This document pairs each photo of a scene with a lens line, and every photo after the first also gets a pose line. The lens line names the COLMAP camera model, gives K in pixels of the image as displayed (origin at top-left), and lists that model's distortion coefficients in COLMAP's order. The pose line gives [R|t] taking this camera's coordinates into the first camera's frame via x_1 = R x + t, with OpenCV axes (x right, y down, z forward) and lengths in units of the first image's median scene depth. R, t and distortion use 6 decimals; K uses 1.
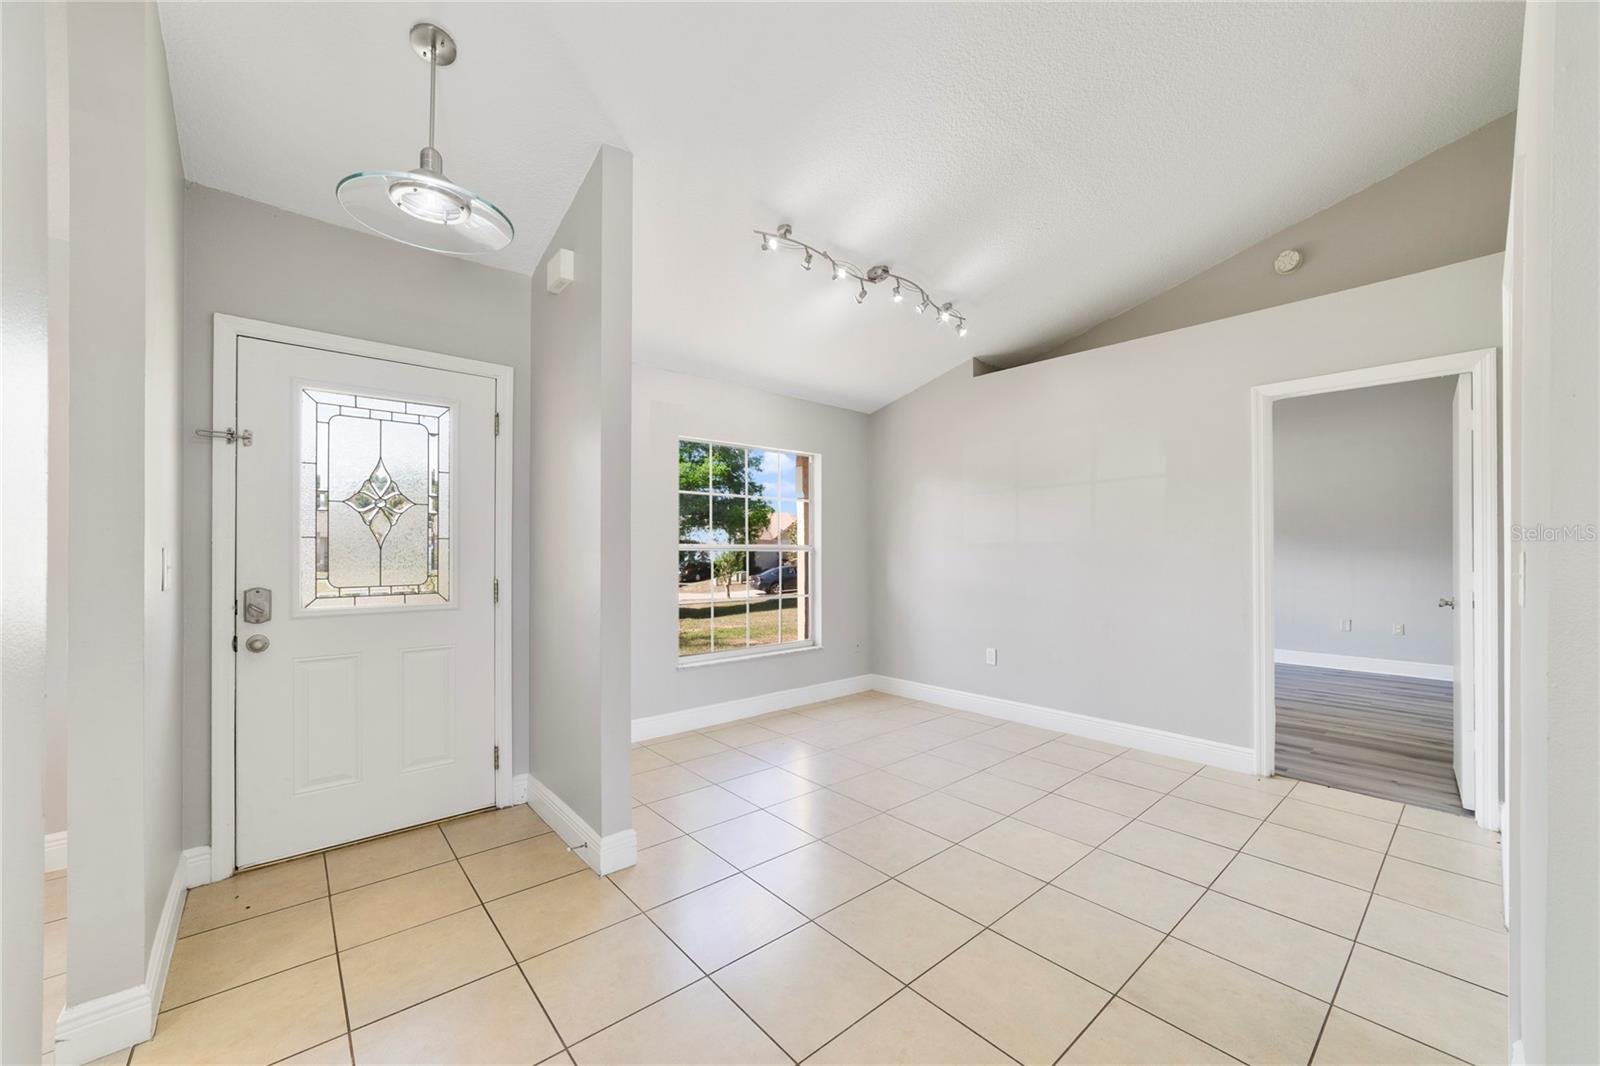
lens RADIAL K [[611.0, 0, 791.4], [0, 611.0, 553.9], [0, 0, 1]] dist [-0.011954, 0.002739]
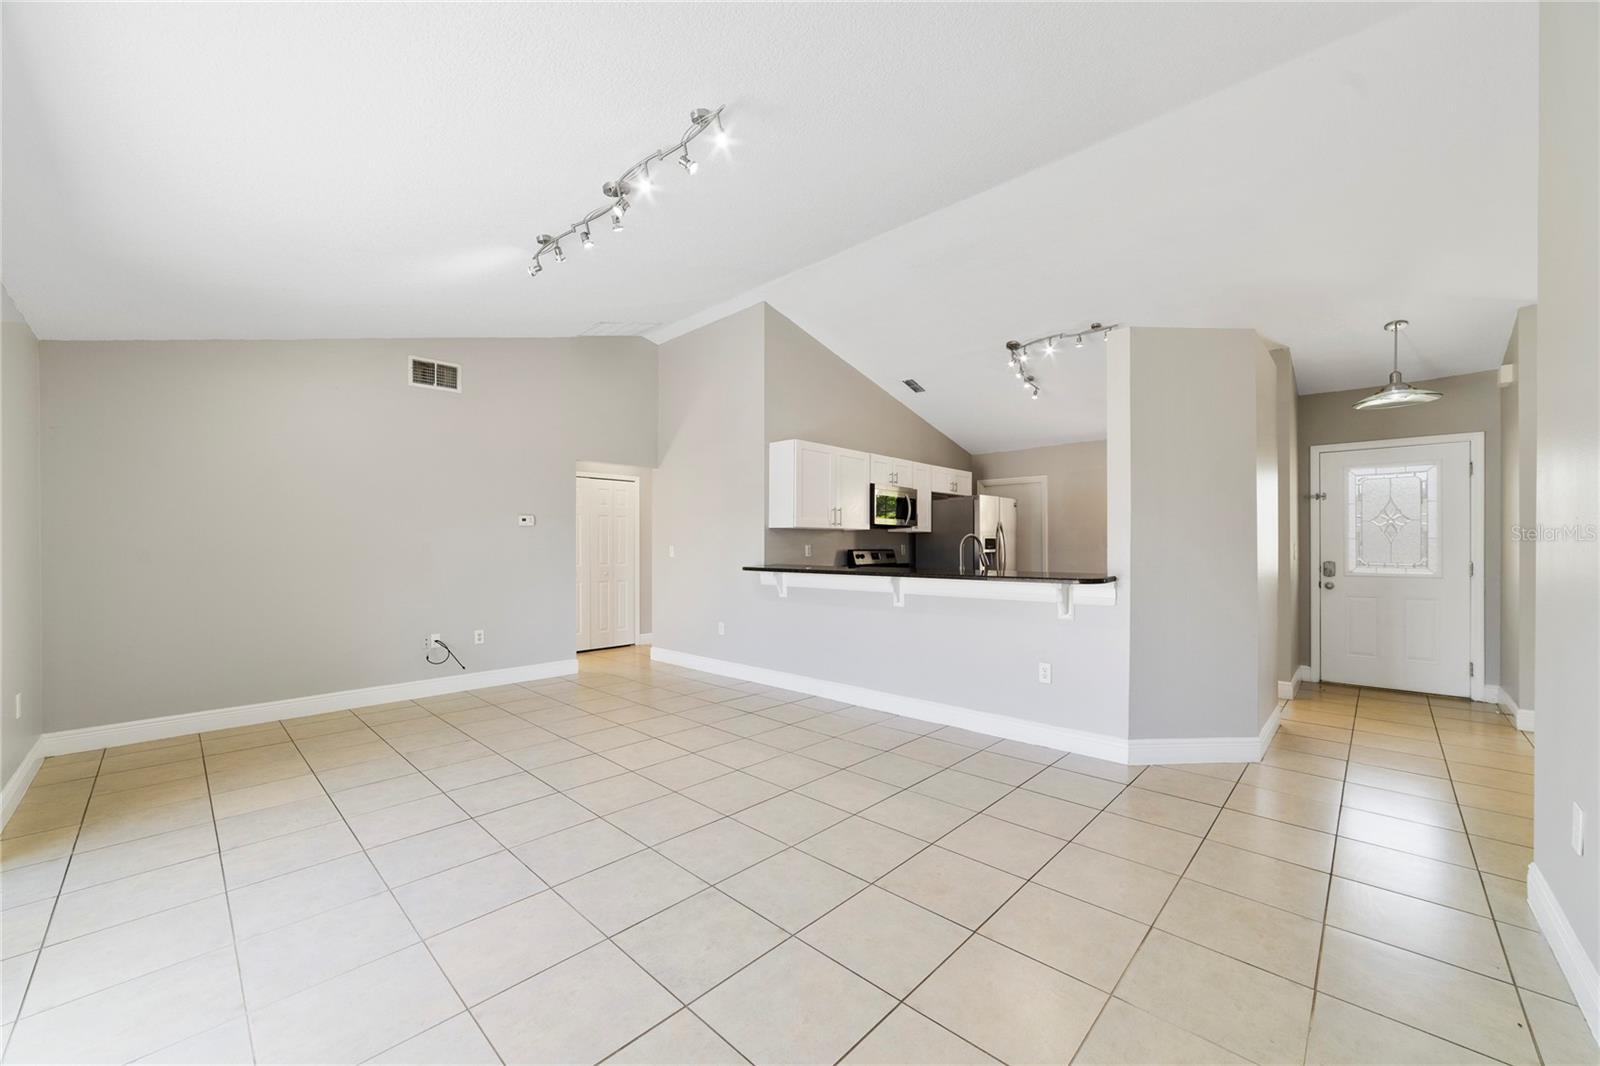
lens RADIAL K [[611.0, 0, 811.6], [0, 611.0, 540.0], [0, 0, 1]] dist [-0.011954, 0.002739]
pose [[0.128835, -0.004401, -0.991656, 1.036768], [0.001222, 0.999990, -0.004279, -0.014291], [0.991665, -0.000661, 0.128839, -1.122285]]
